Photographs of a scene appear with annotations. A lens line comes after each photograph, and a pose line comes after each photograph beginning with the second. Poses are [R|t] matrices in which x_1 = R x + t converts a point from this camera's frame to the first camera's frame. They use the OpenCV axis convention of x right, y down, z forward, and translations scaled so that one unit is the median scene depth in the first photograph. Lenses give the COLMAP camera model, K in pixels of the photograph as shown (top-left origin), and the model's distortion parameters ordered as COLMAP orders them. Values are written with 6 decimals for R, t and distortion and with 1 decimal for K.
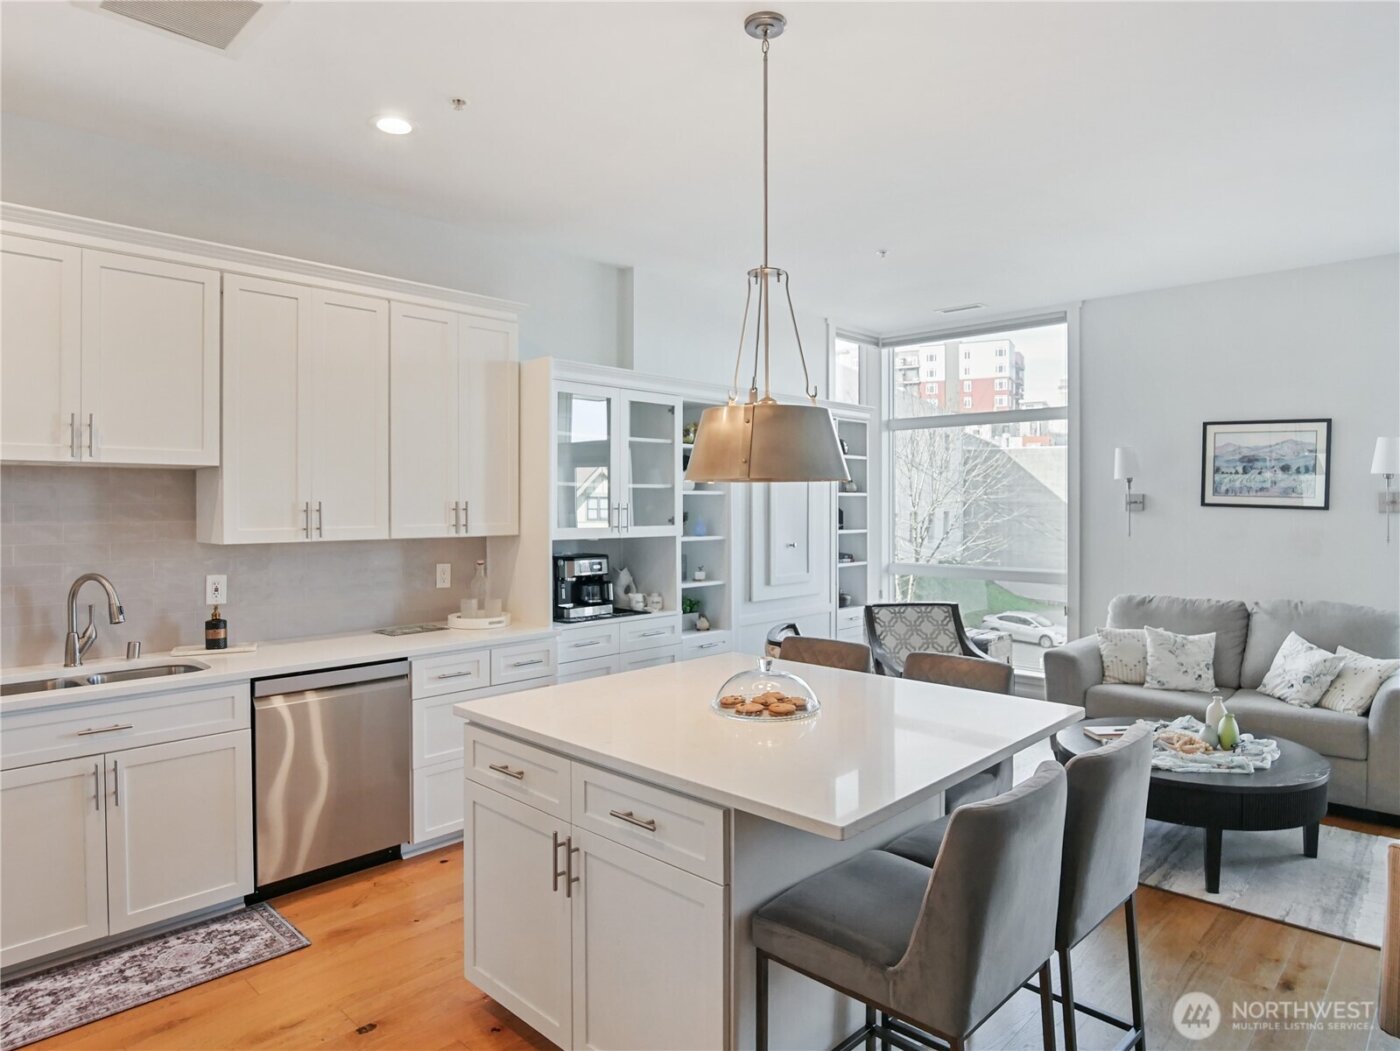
lens RADIAL K [[867.7, 0, 696.9], [0, 867.7, 500.9], [0, 0, 1]] dist [-0.021655, 0.001549]
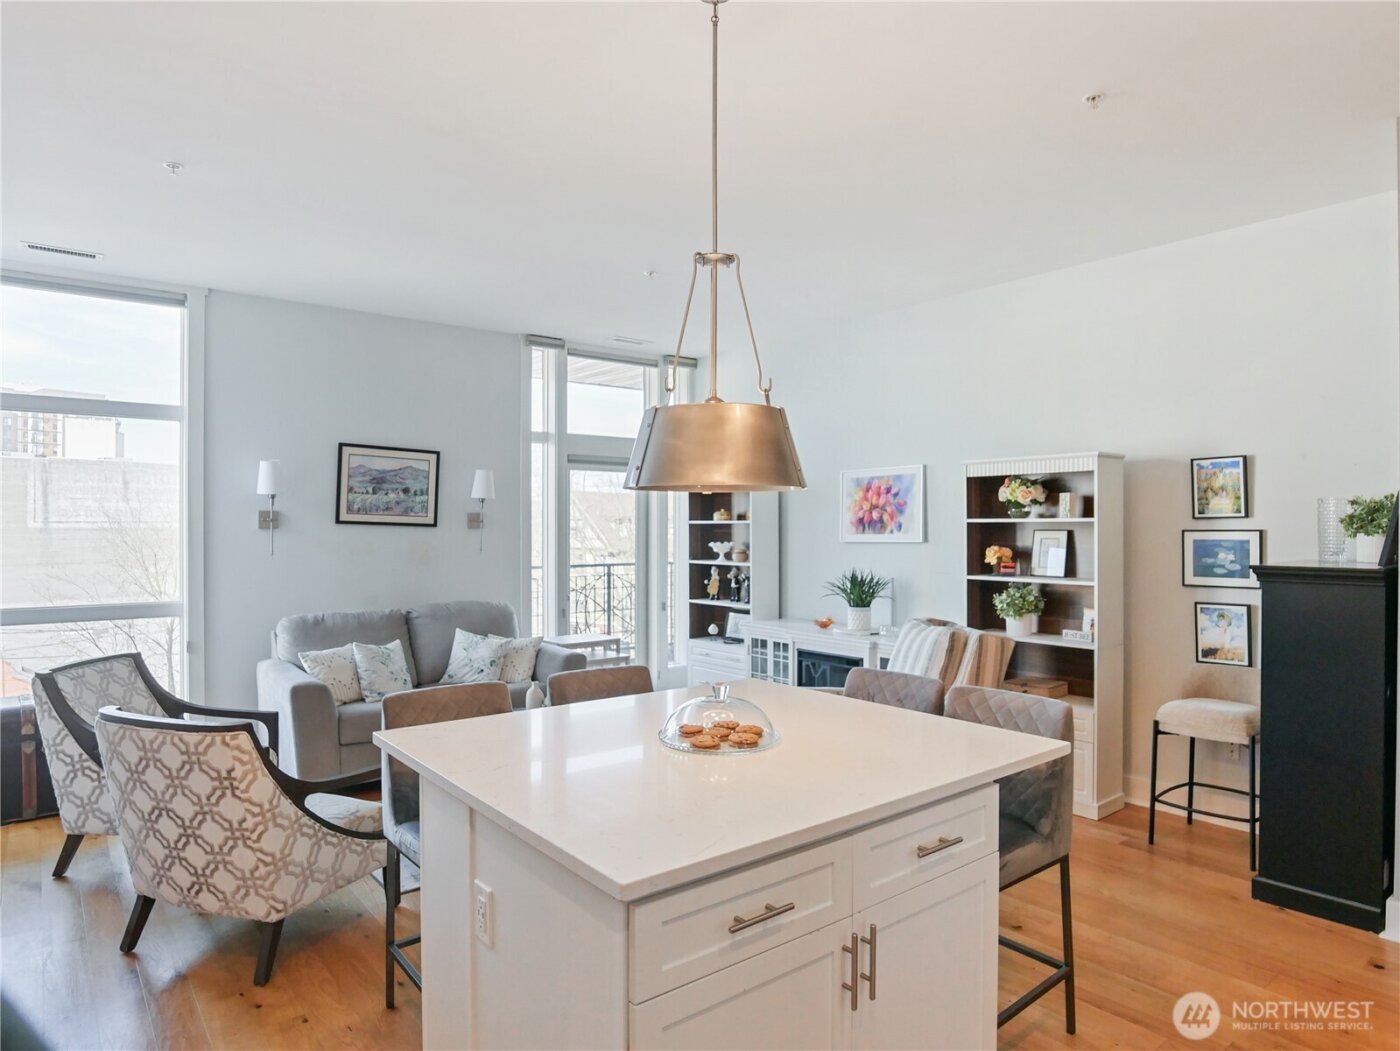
lens RADIAL K [[867.7, 0, 696.5], [0, 867.7, 525.4], [0, 0, 1]] dist [-0.021655, 0.001549]
pose [[0.124980, 0.001727, 0.992158, -0.413591], [-0.004084, 0.999991, -0.001226, 0.008339], [-0.992151, -0.003899, 0.124986, 0.465260]]
